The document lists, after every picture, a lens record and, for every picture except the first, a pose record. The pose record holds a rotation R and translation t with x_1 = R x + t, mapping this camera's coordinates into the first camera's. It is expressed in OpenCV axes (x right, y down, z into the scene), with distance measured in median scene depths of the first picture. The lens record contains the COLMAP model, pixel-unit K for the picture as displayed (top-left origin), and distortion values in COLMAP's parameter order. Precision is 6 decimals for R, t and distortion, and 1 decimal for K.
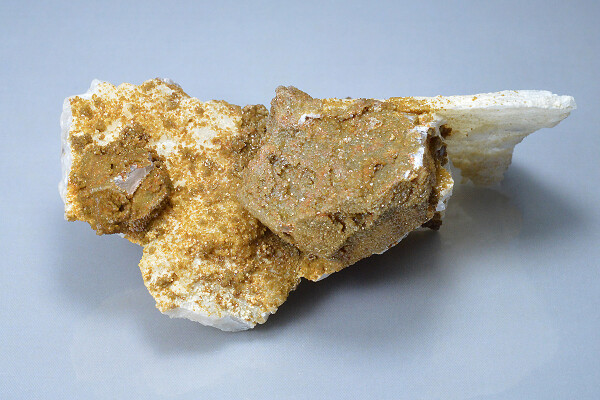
lens RADIAL K [[2210.6, 0, 300.0], [0, 2210.6, 200.0], [0, 0, 1]] dist [-0.342884, -1.277621]
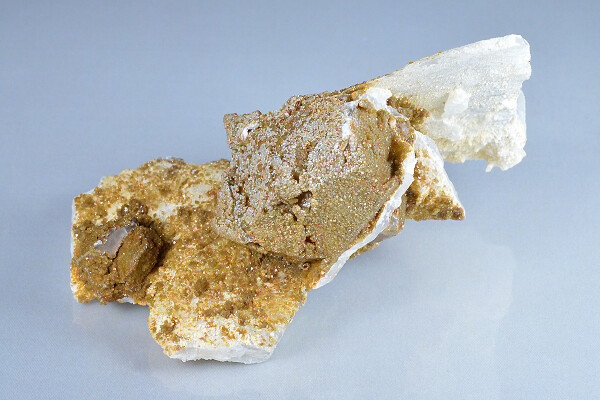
lens RADIAL K [[2210.6, 0, 300.0], [0, 2210.6, 200.0], [0, 0, 1]] dist [-0.342884, -1.277621]
pose [[0.899466, -0.309713, -0.308285, 0.320388], [0.241567, 0.940280, -0.239829, 0.236698], [0.364152, 0.141247, 0.920566, 0.079260]]
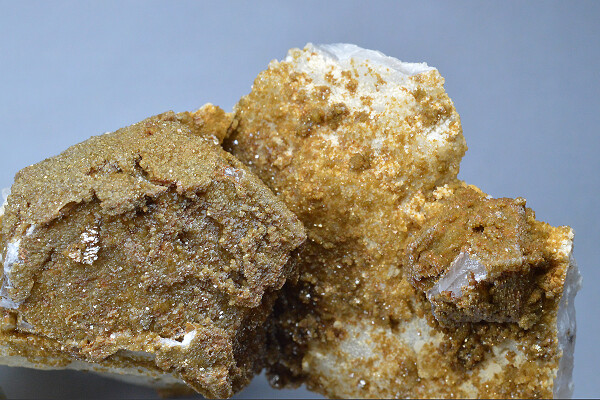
lens RADIAL K [[2210.6, 0, 300.0], [0, 2210.6, 200.0], [0, 0, 1]] dist [-0.342884, -1.277621]
pose [[-0.988523, -0.099080, 0.114043, -0.099478], [0.112922, -0.986072, 0.122112, -0.070512], [0.100356, 0.133589, 0.985943, 0.351236]]
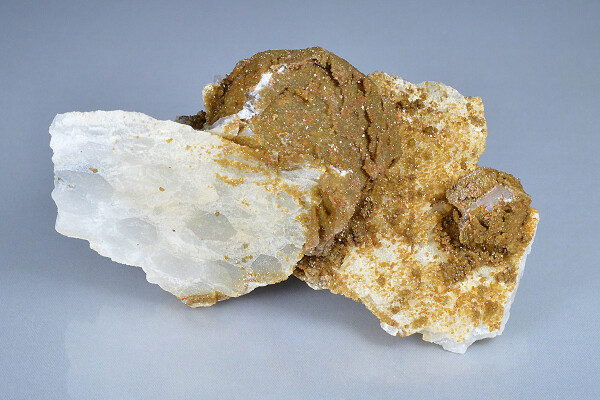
lens RADIAL K [[2210.6, 0, 300.0], [0, 2210.6, 200.0], [0, 0, 1]] dist [-0.342884, -1.277621]
pose [[-0.881934, -0.401616, -0.246774, 0.259866], [0.164332, -0.752640, 0.637596, -0.684217], [-0.441801, 0.521764, 0.729776, 0.267969]]
